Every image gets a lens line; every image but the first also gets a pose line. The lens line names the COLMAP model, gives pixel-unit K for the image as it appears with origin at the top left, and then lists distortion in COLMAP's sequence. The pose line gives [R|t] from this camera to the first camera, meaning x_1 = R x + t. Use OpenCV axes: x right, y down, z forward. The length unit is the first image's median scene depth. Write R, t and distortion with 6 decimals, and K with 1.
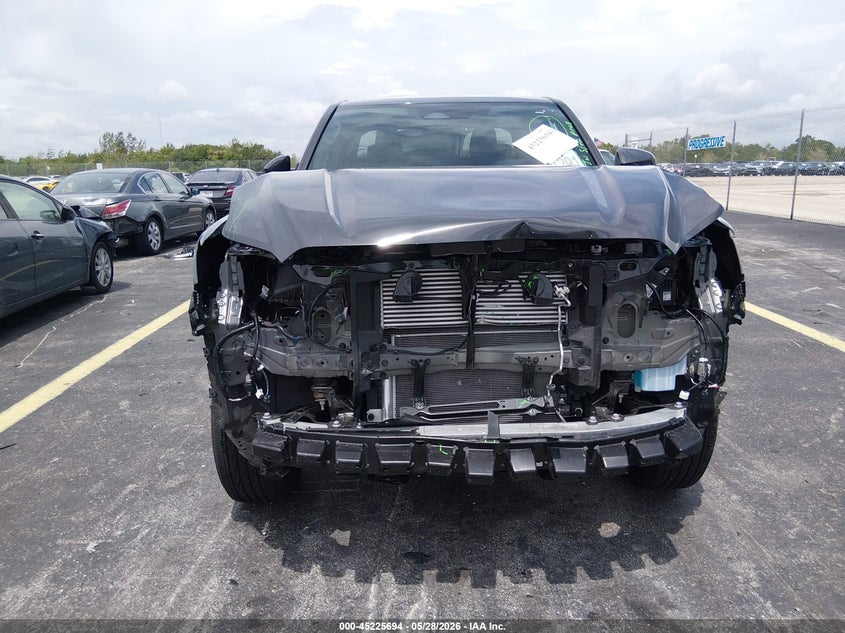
lens RADIAL K [[699.4, 0, 421.9], [0, 699.4, 315.2], [0, 0, 1]] dist [0.050807, -0.044533]
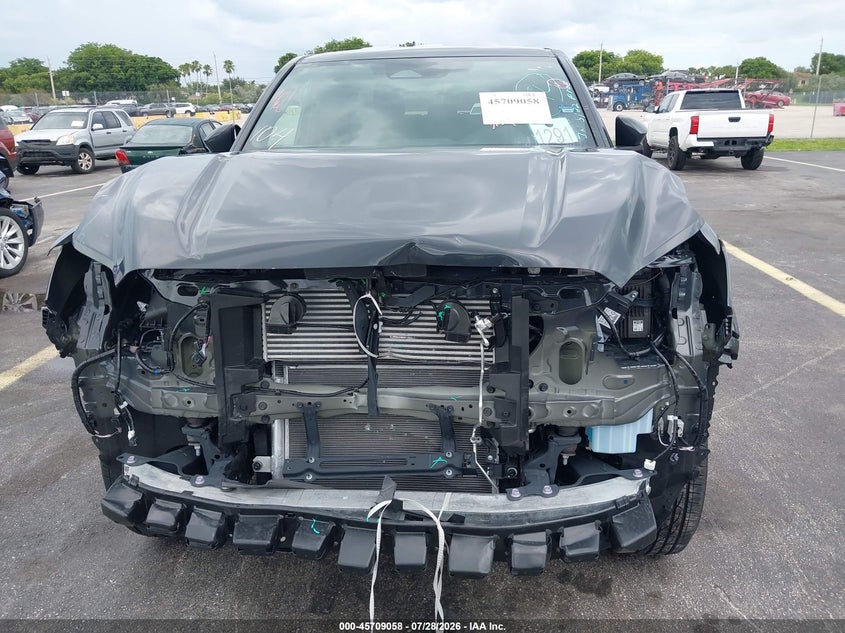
lens RADIAL K [[699.4, 0, 431.6], [0, 699.4, 312.0], [0, 0, 1]] dist [0.050807, -0.044533]
pose [[0.993263, 0.025196, -0.113113, 0.223270], [-0.017265, 0.997359, 0.070551, -0.097468], [0.114592, -0.068123, 0.991074, 0.228691]]
